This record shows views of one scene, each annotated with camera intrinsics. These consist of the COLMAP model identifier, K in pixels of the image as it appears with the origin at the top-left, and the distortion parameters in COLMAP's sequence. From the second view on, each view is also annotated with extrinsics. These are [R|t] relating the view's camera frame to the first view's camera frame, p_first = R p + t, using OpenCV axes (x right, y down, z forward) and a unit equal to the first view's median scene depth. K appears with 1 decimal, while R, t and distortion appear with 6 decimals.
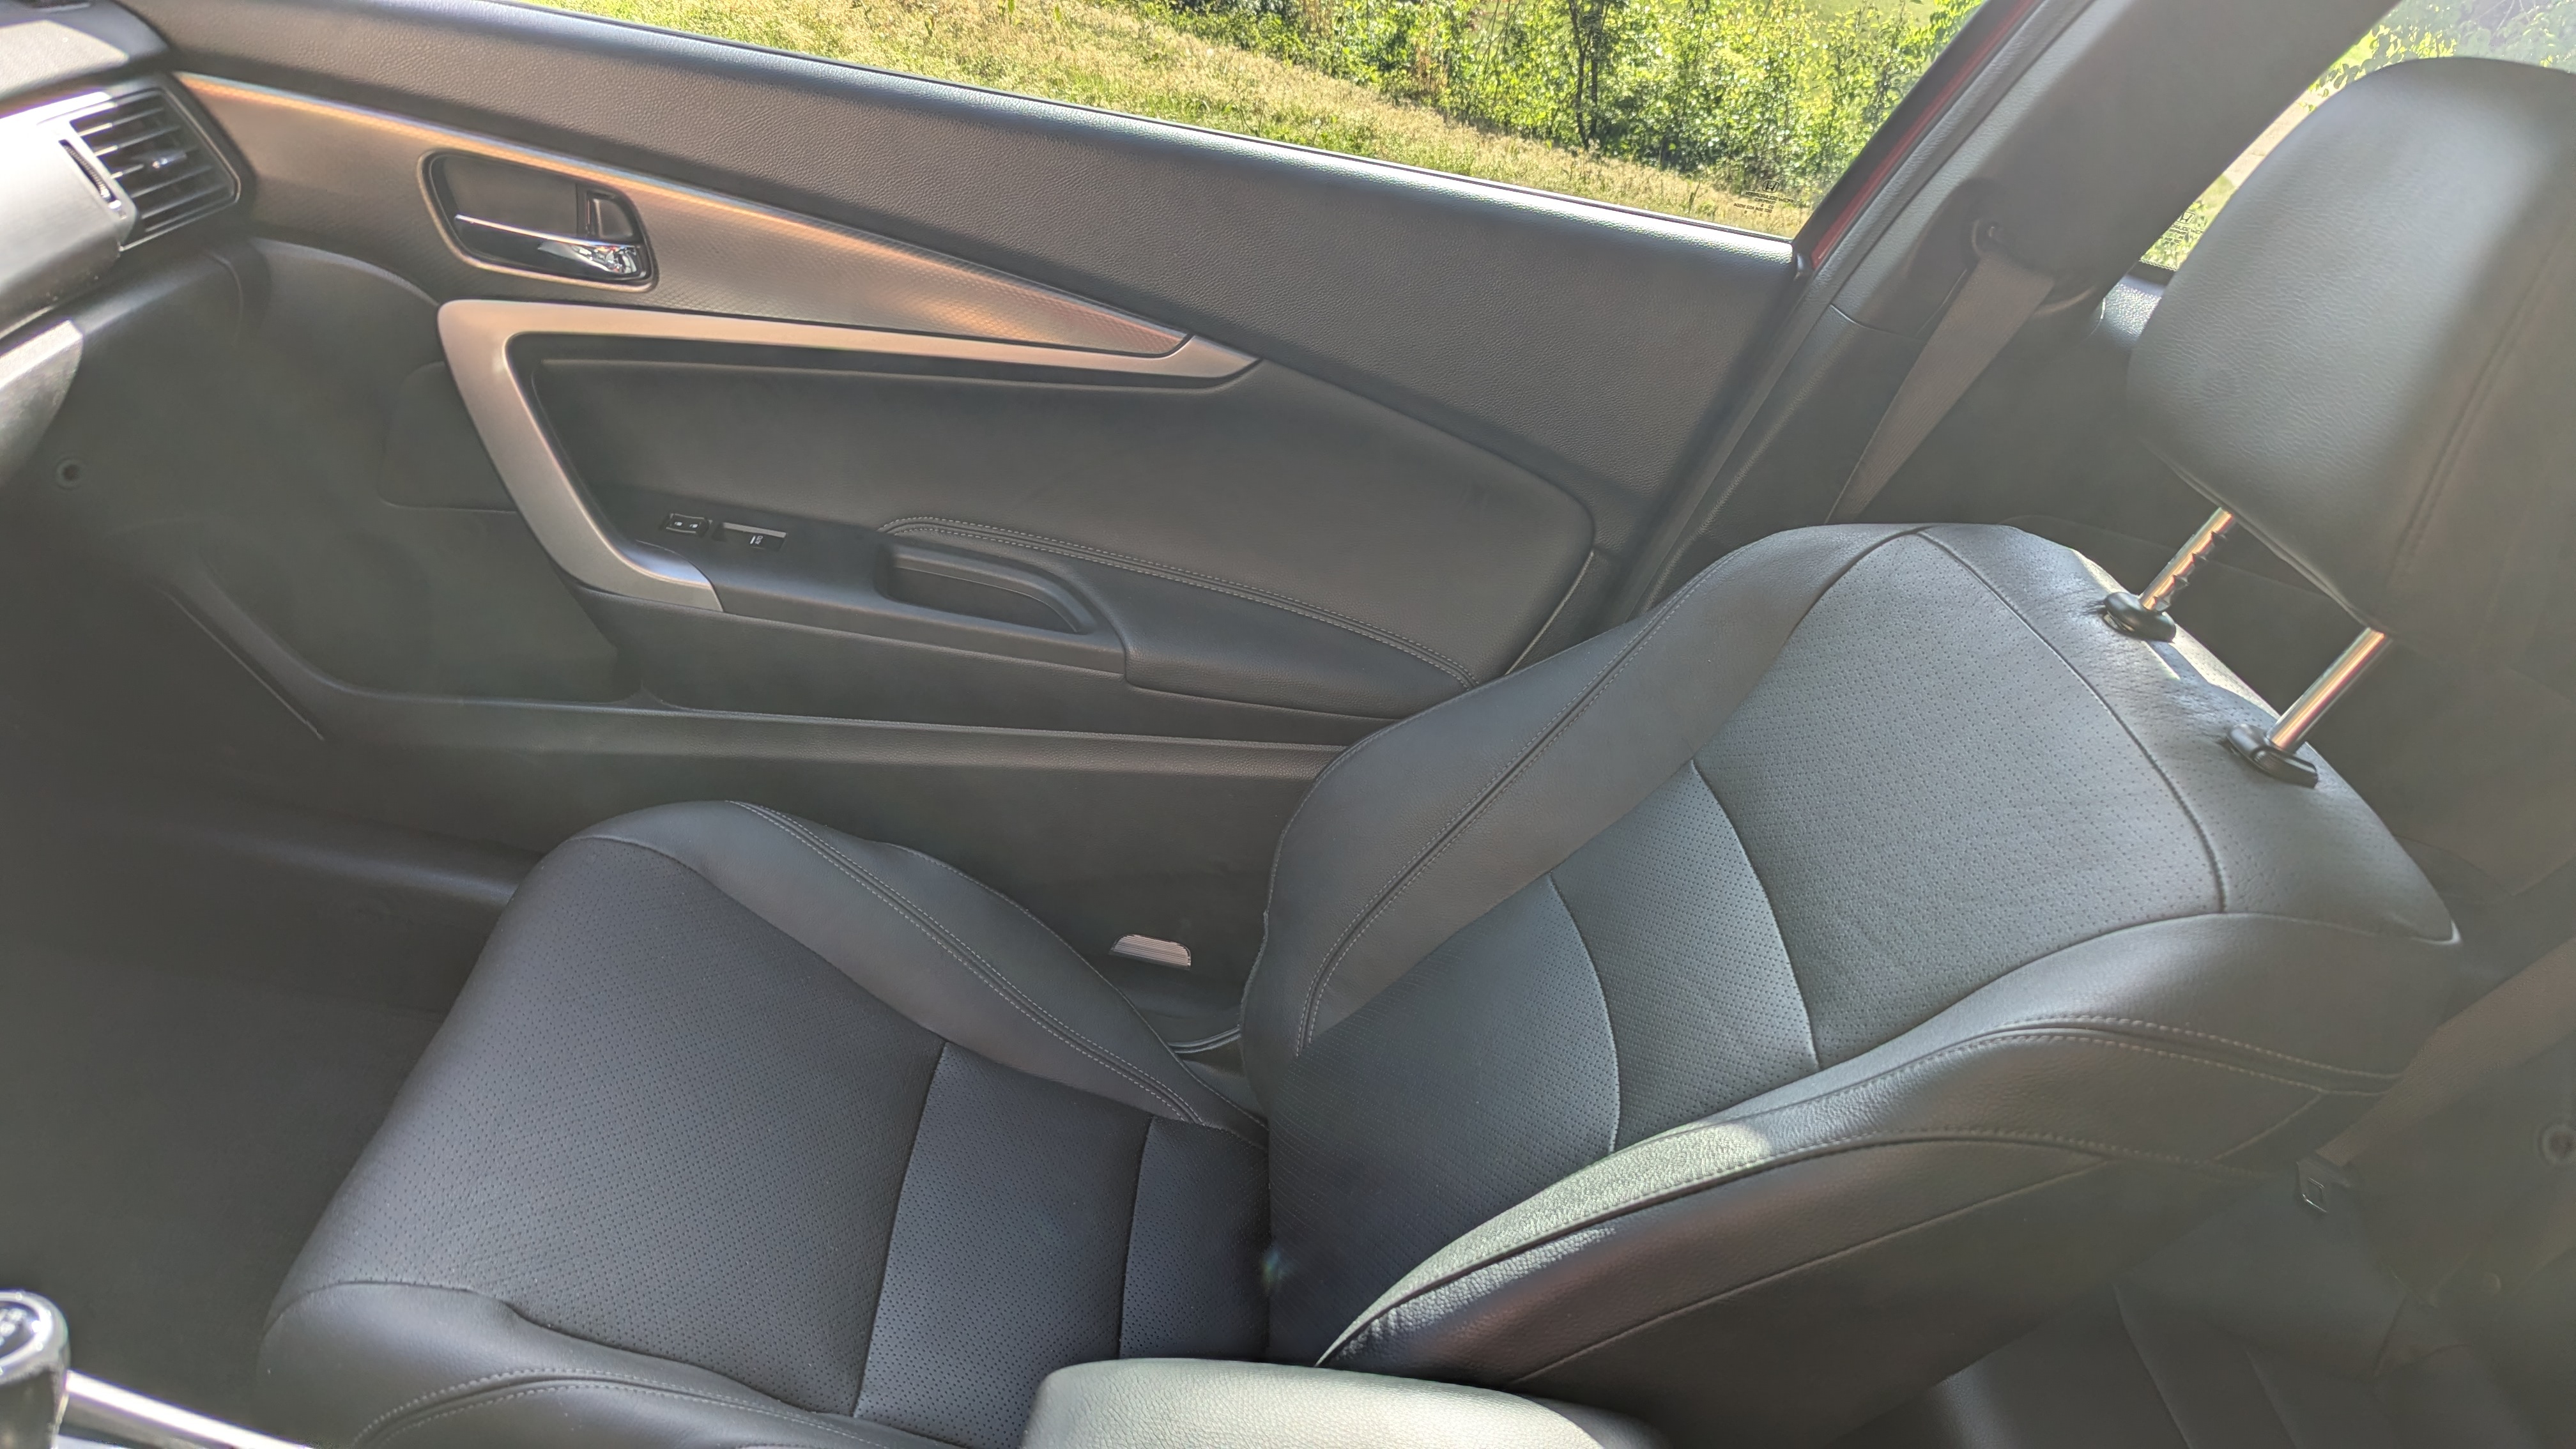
lens RADIAL K [[1839.2, 0, 1285.9], [0, 1839.2, 697.5], [0, 0, 1]] dist [0.042985, -0.038821]
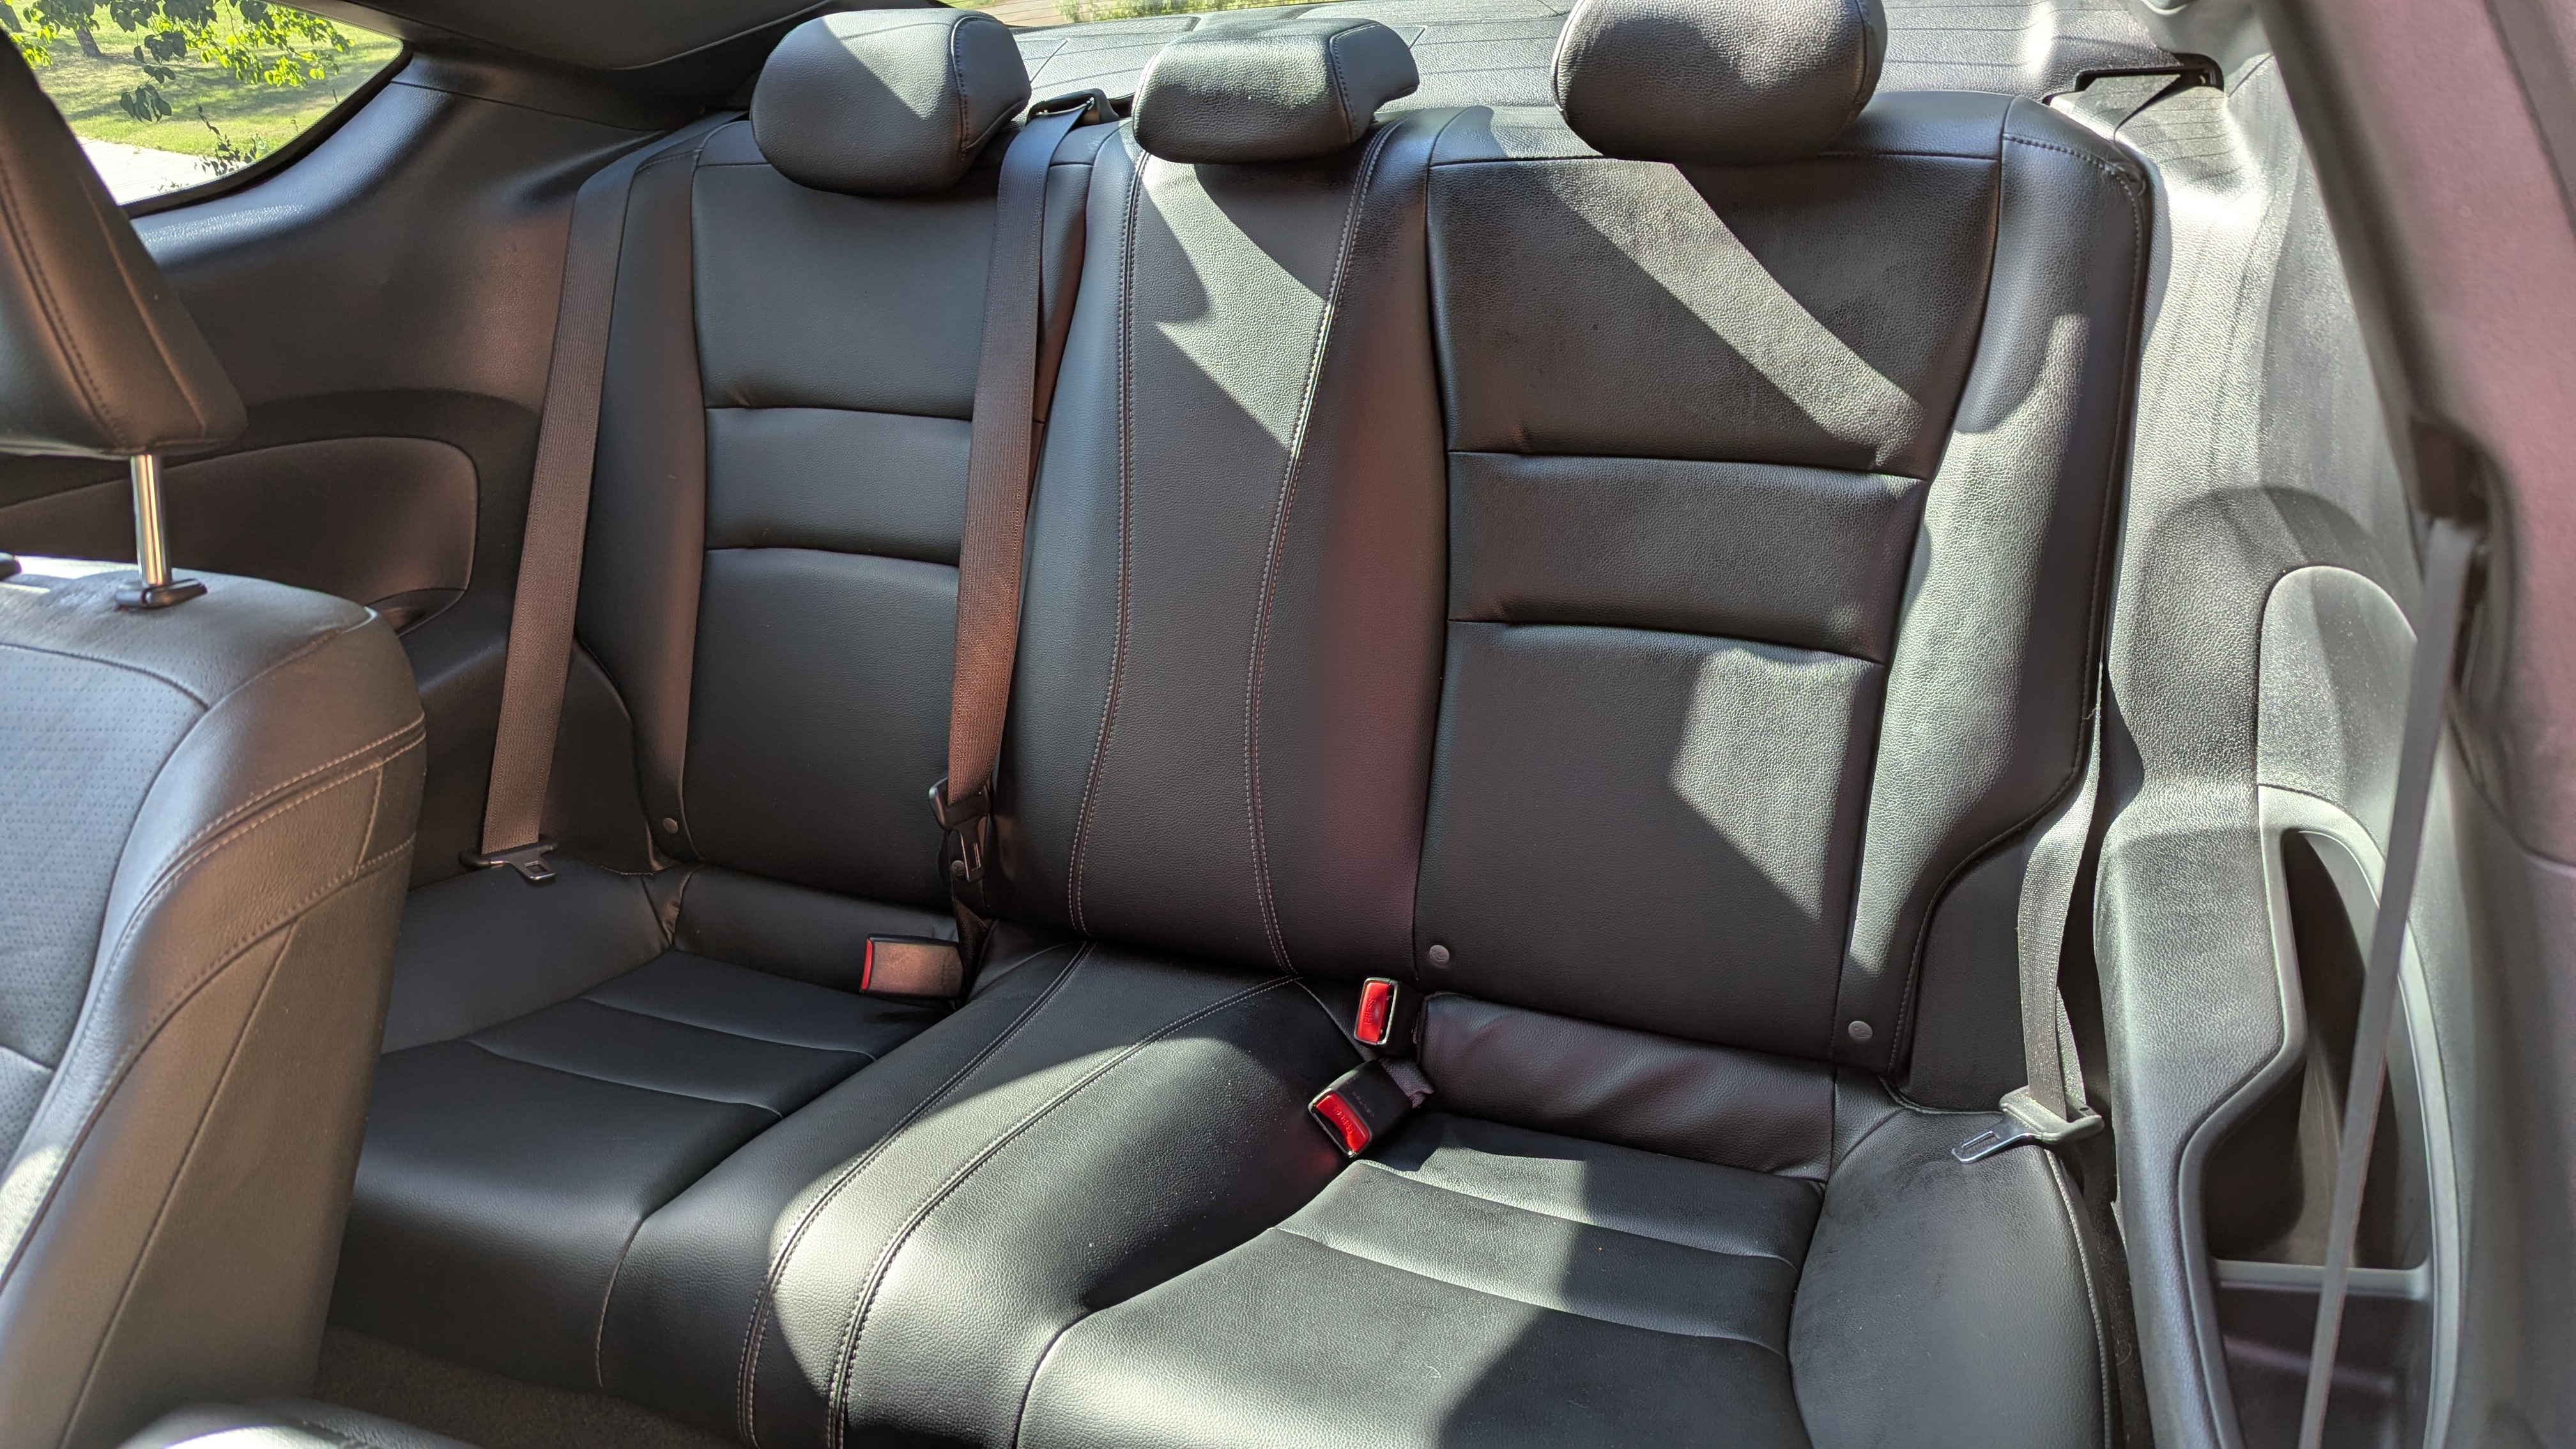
lens RADIAL K [[1839.2, 0, 1290.1], [0, 1839.2, 706.1], [0, 0, 1]] dist [0.042985, -0.038821]
pose [[0.379496, -0.610132, 0.695501, -0.050470], [0.585268, 0.740524, 0.330280, 0.114956], [-0.716550, 0.281715, 0.638116, -0.226547]]
